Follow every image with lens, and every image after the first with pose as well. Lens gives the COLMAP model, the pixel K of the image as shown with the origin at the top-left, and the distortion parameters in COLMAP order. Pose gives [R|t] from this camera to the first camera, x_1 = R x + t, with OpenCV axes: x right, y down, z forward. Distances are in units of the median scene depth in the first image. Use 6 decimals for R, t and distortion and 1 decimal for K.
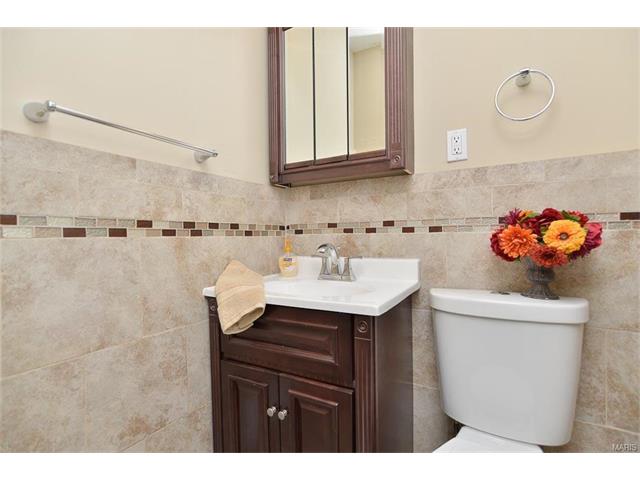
lens RADIAL K [[311.9, 0, 320.0], [0, 311.9, 240.0], [0, 0, 1]] dist [-0.028084, 0.020825]
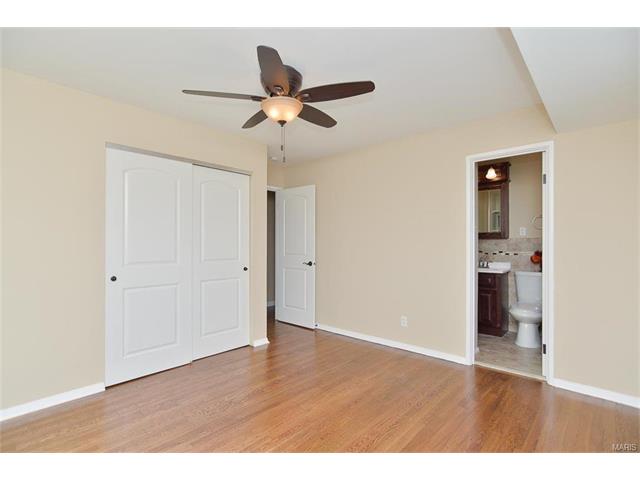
lens RADIAL K [[311.9, 0, 320.0], [0, 311.9, 240.0], [0, 0, 1]] dist [-0.028084, 0.020825]
pose [[0.975922, 0.008917, -0.217939, -1.041492], [-0.013196, 0.999747, -0.018188, -0.102408], [0.217722, 0.020626, 0.975793, -2.936571]]
